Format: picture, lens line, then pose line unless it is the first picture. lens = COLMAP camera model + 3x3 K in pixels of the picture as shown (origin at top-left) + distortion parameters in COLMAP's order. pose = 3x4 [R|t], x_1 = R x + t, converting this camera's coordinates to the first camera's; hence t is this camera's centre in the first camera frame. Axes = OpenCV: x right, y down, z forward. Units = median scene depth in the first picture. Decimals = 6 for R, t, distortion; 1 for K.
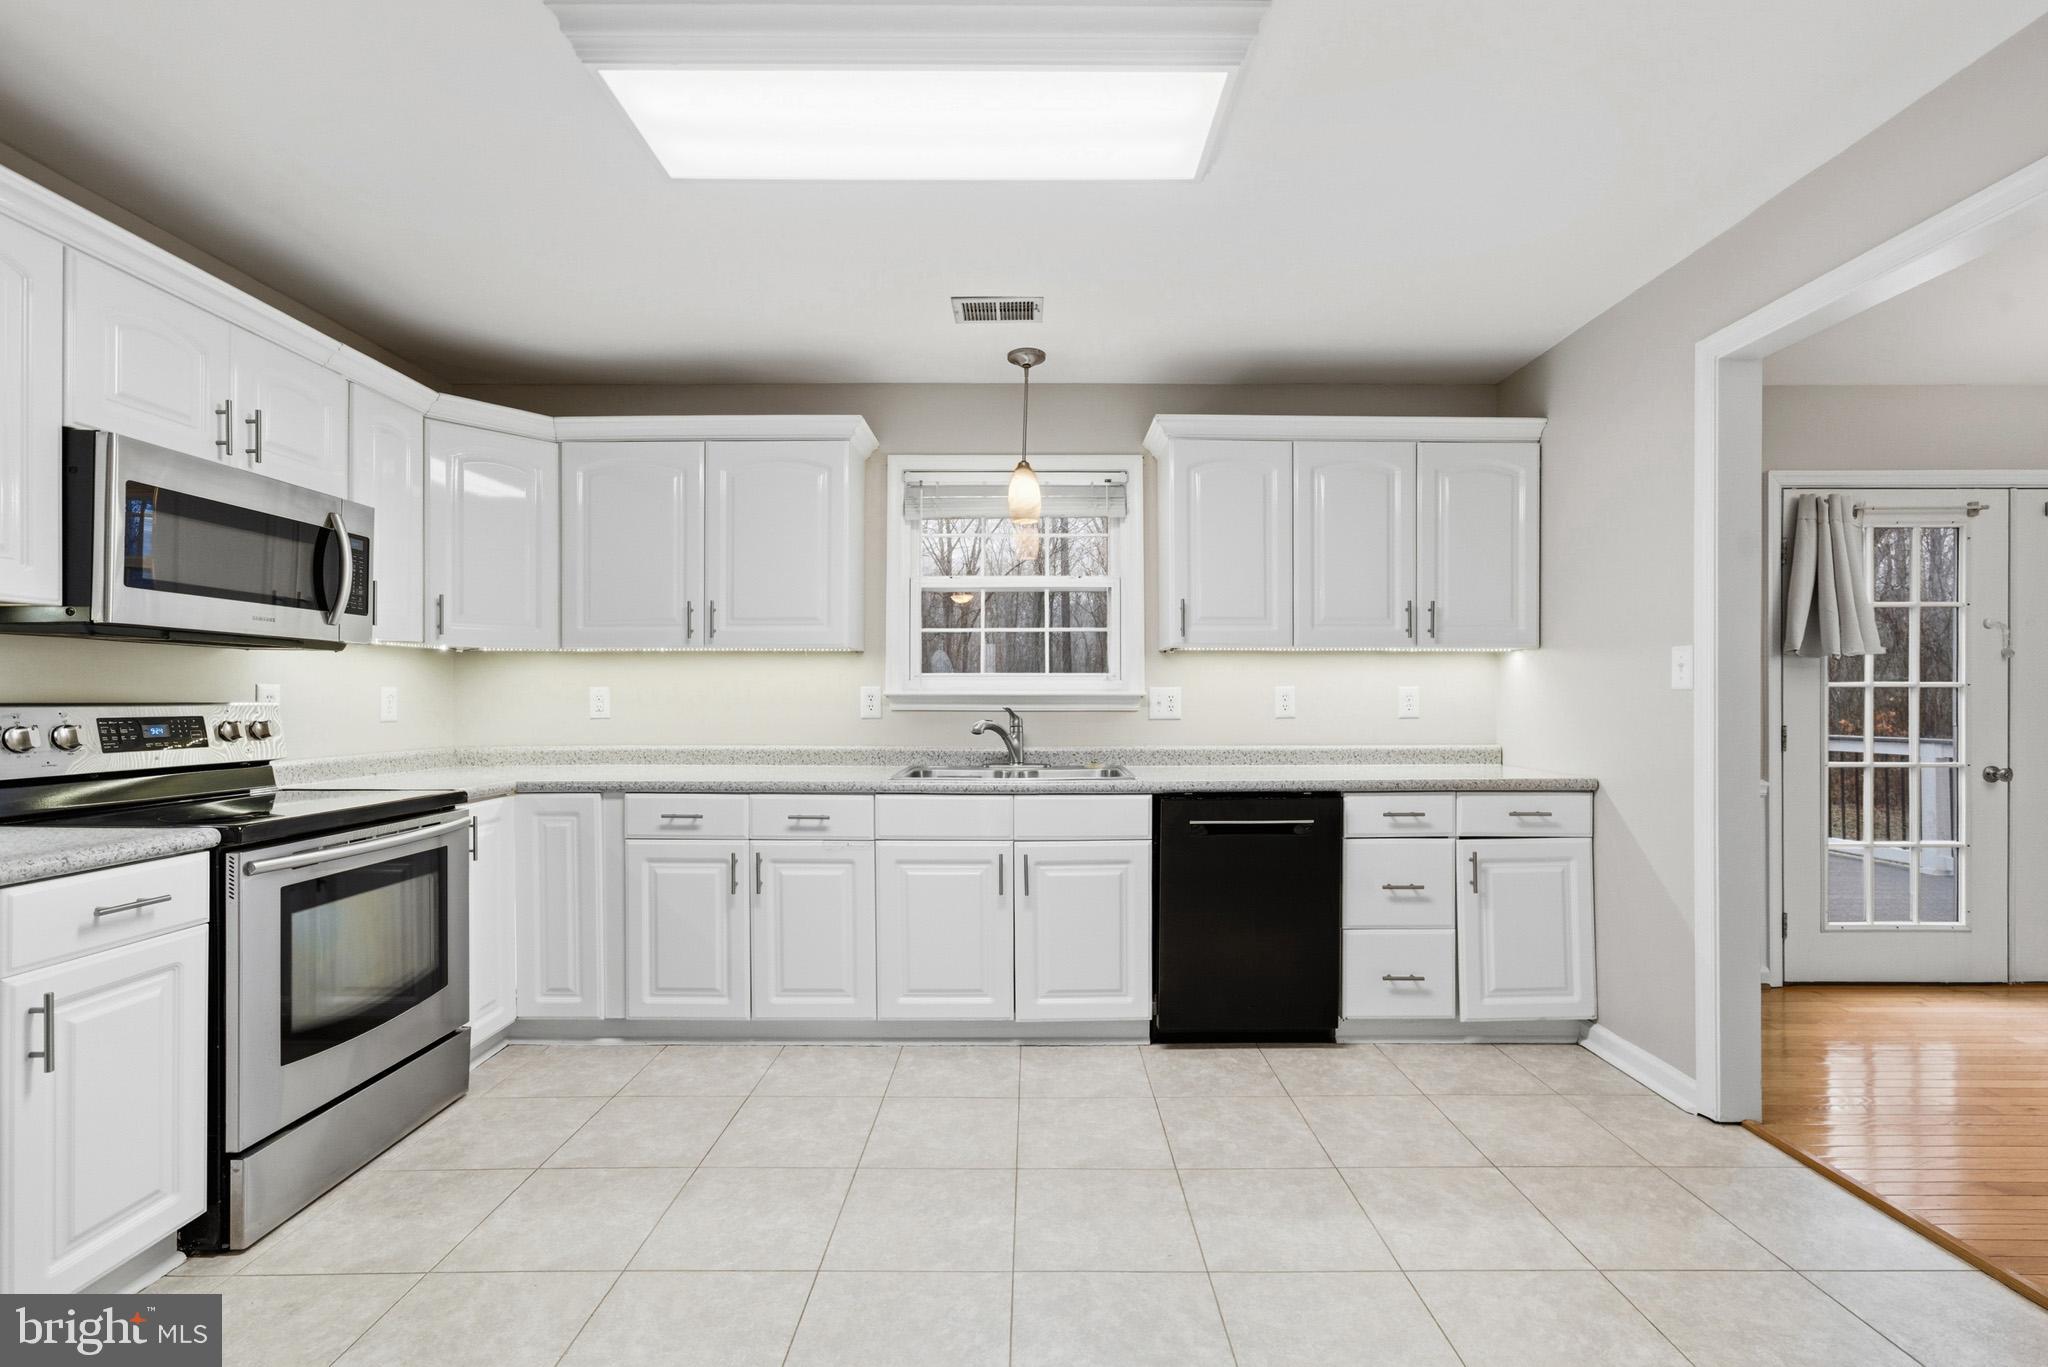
lens RADIAL K [[903.0, 0, 1049.4], [0, 903.0, 698.3], [0, 0, 1]] dist [-0.047932, 0.033674]
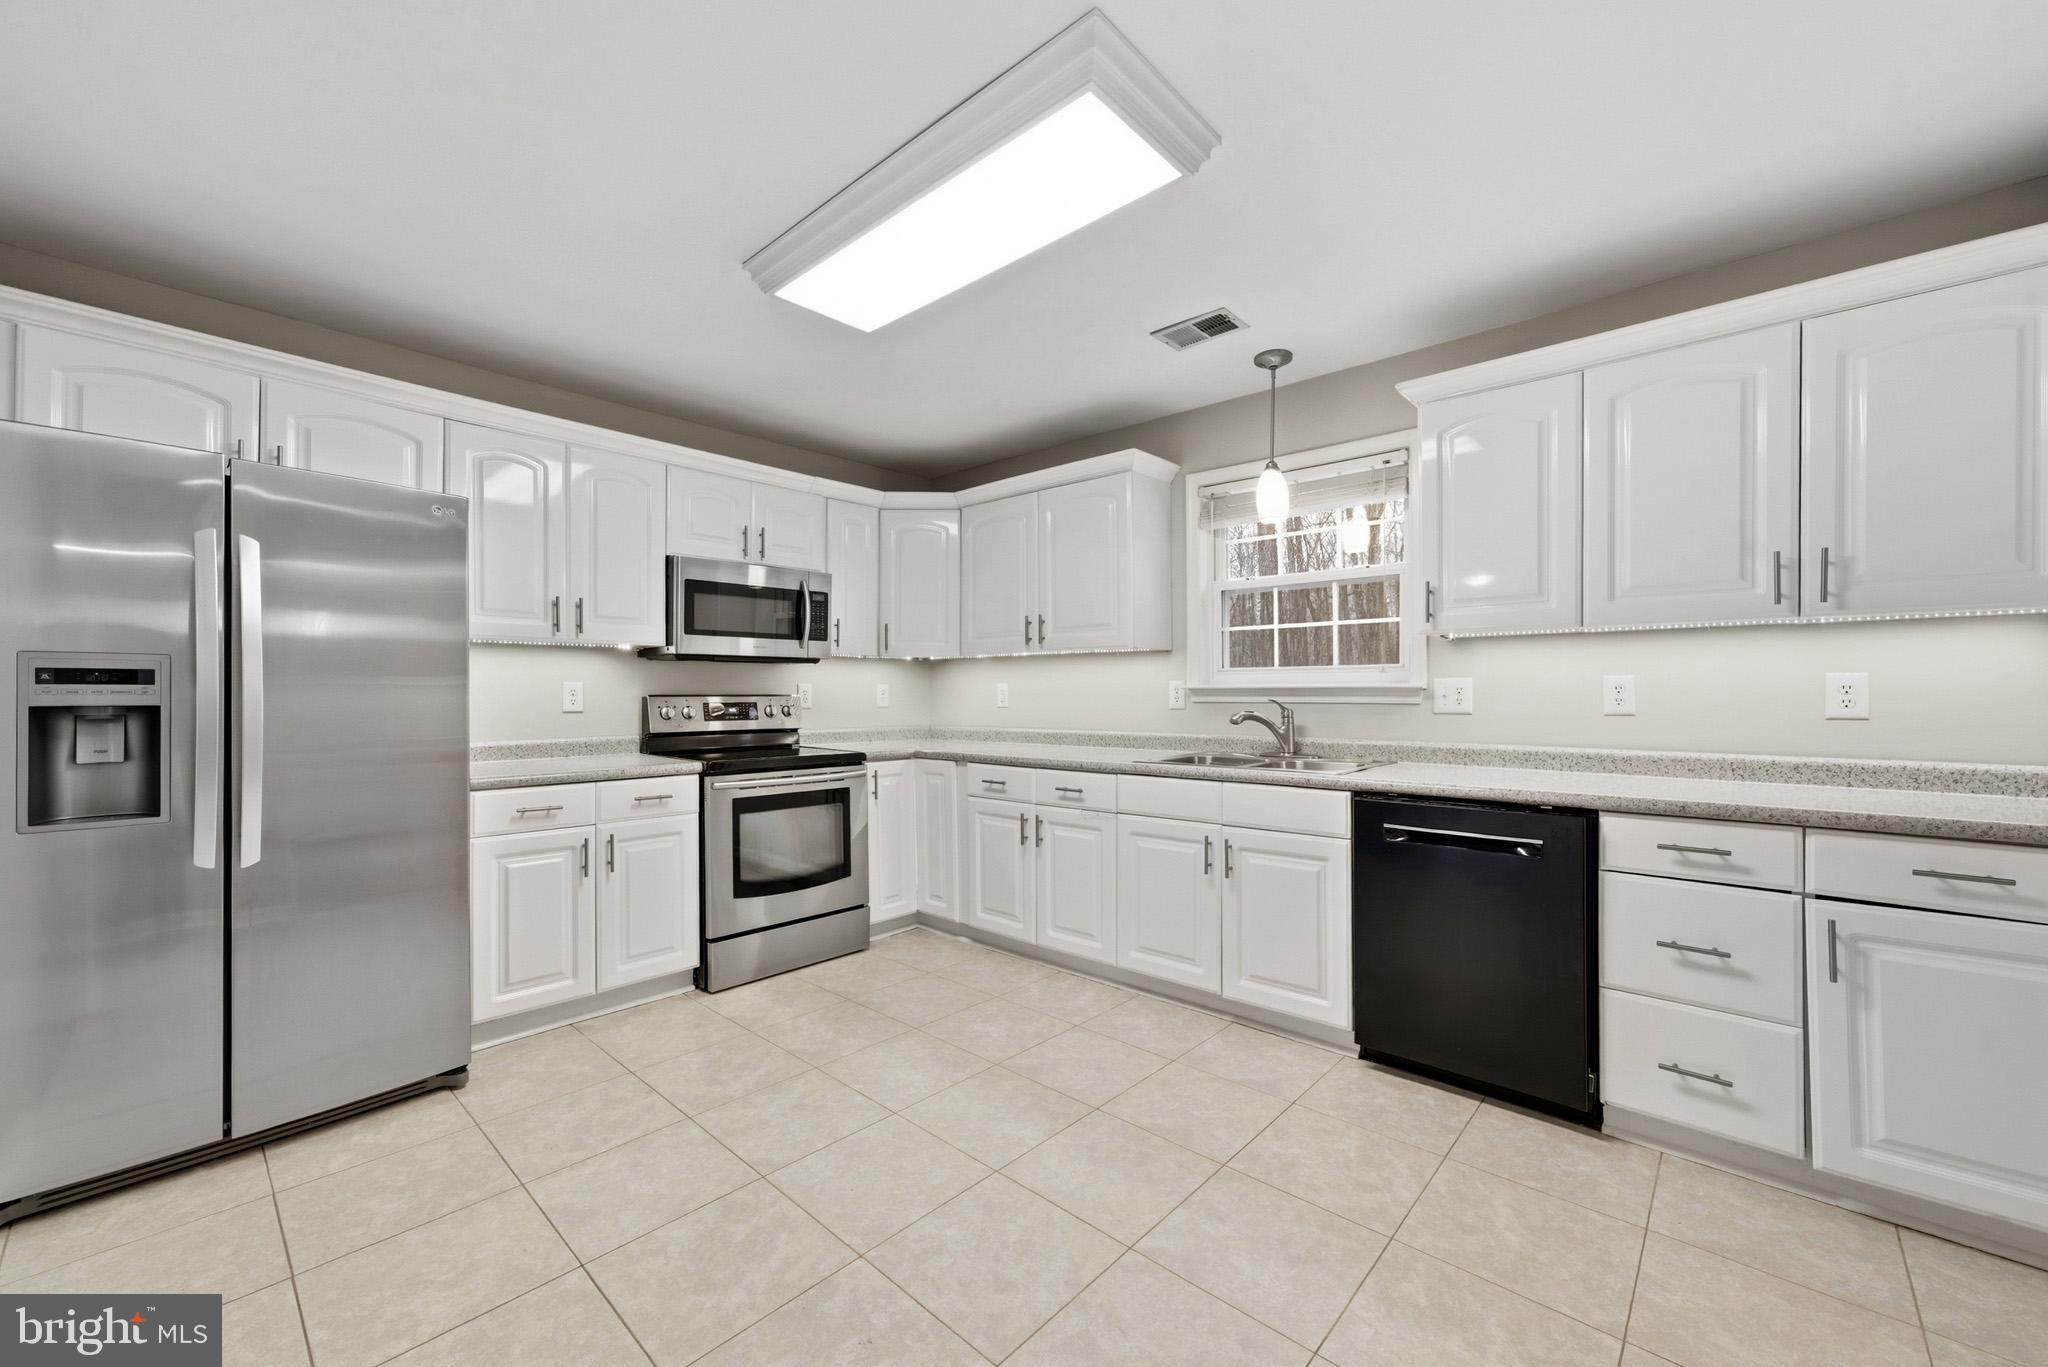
lens RADIAL K [[812.4, 0, 1012.5], [0, 812.4, 693.6], [0, 0, 1]] dist [0.001504, 0.000407]
pose [[0.729165, 0.000062, -0.684338, 0.438405], [0.002605, 0.999992, 0.002867, -0.000740], [0.684333, -0.003873, 0.729159, 0.133972]]
